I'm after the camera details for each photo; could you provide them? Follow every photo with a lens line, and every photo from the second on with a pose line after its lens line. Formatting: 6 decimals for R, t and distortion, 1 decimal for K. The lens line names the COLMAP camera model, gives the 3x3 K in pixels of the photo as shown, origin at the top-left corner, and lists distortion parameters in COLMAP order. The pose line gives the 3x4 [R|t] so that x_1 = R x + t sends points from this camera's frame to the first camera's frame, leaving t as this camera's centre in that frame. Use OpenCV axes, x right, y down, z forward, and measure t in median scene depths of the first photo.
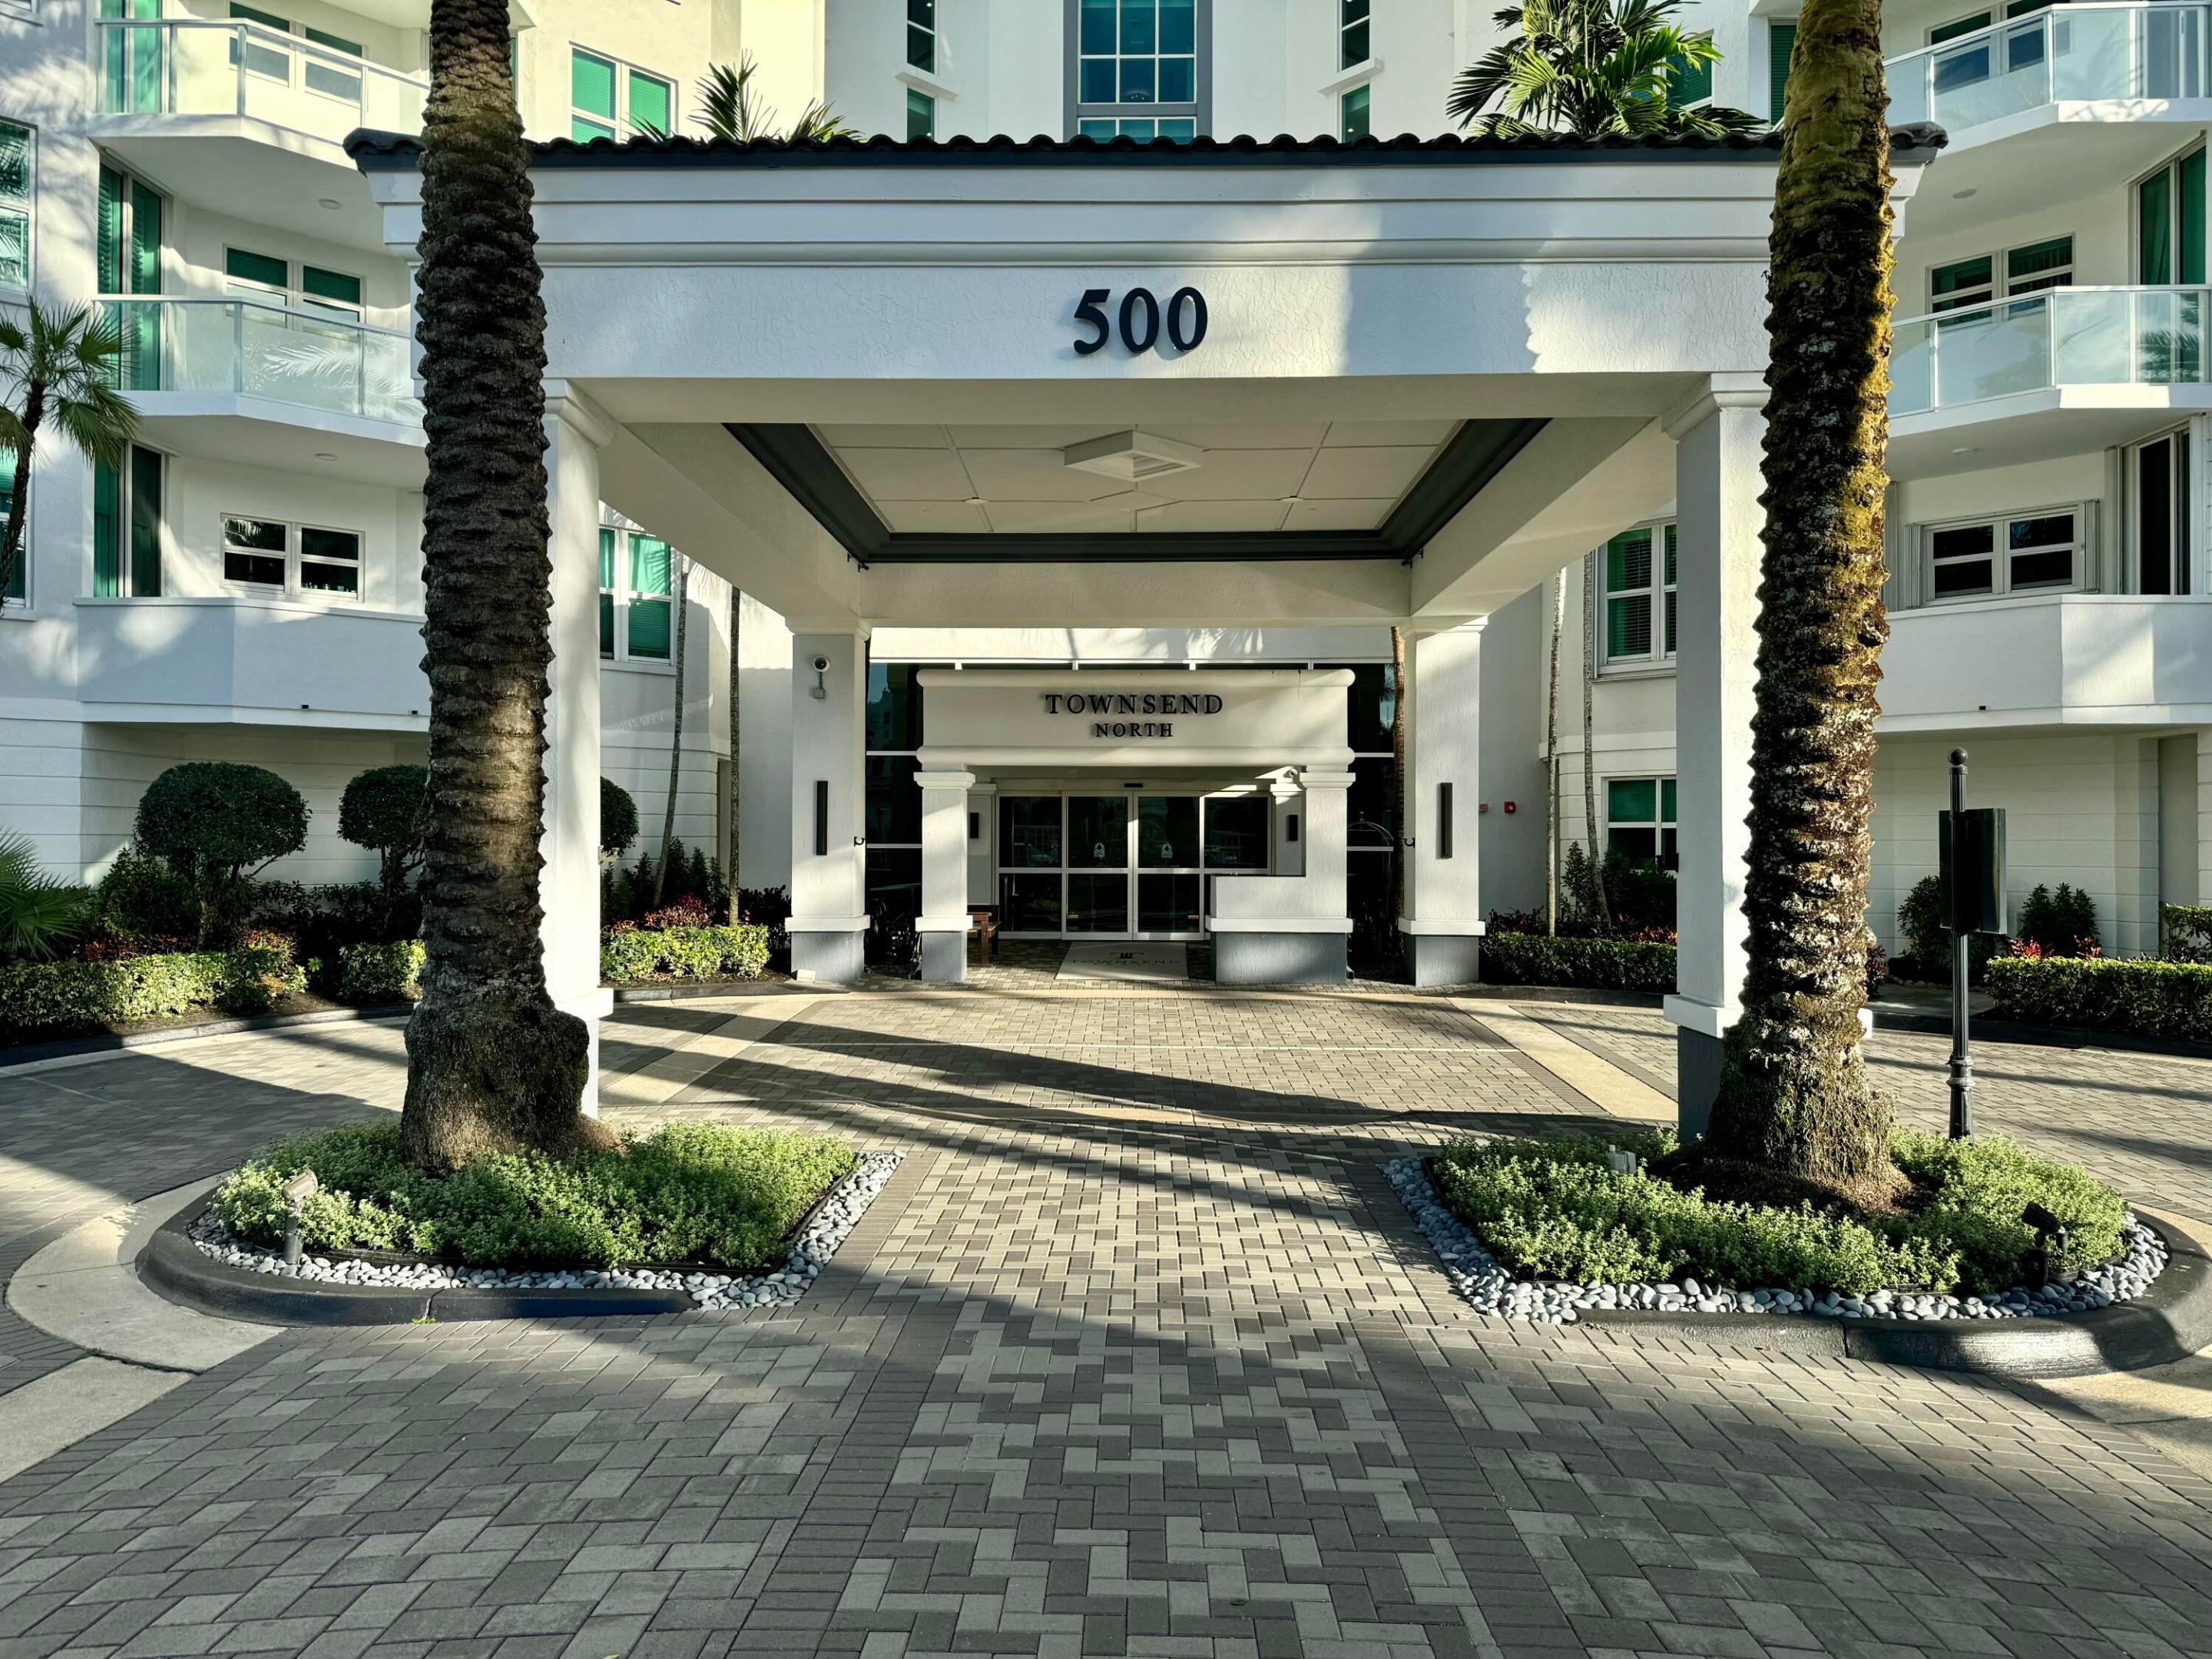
lens RADIAL K [[1559.1, 0, 1111.8], [0, 1559.1, 829.4], [0, 0, 1]] dist [0.010257, 0.000823]
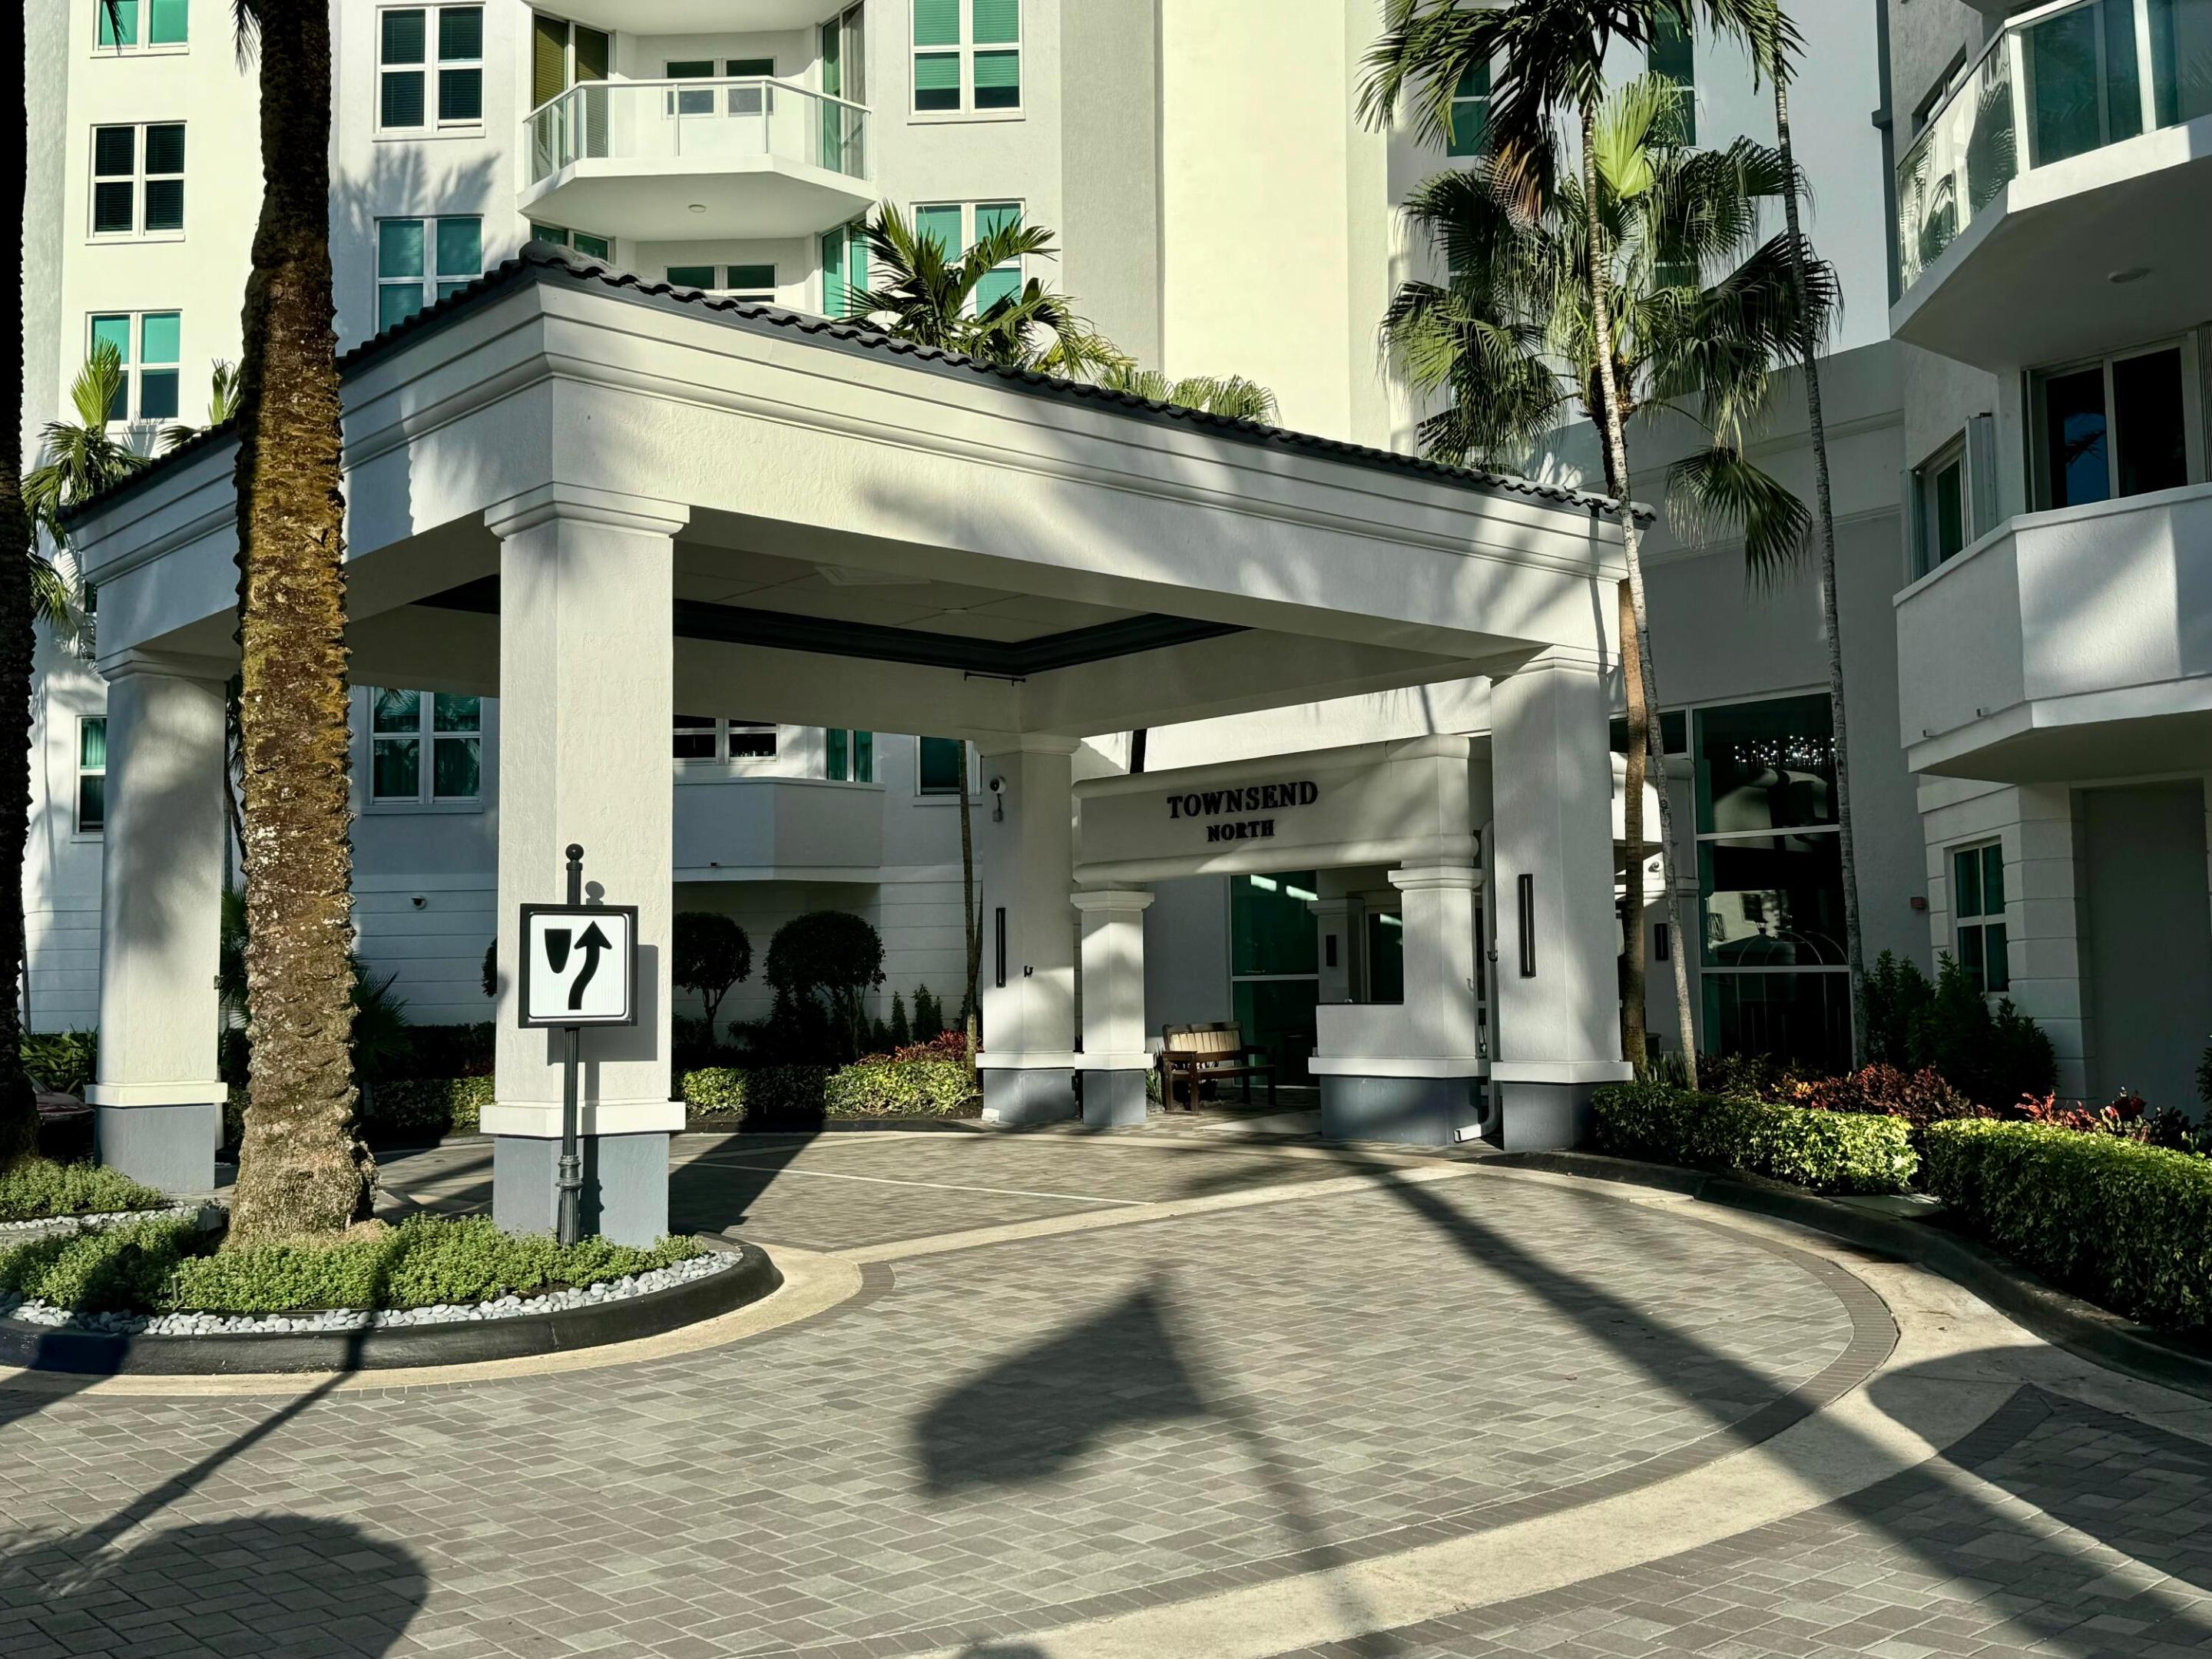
lens RADIAL K [[2179.4, 0, 1105.9], [0, 2179.4, 826.7], [0, 0, 1]] dist [0.002869, 0.000000]
pose [[0.659648, -0.069017, -0.748399, 0.855866], [0.020607, 0.997061, -0.073785, 0.020315], [0.751292, 0.033250, 0.659132, 0.160251]]
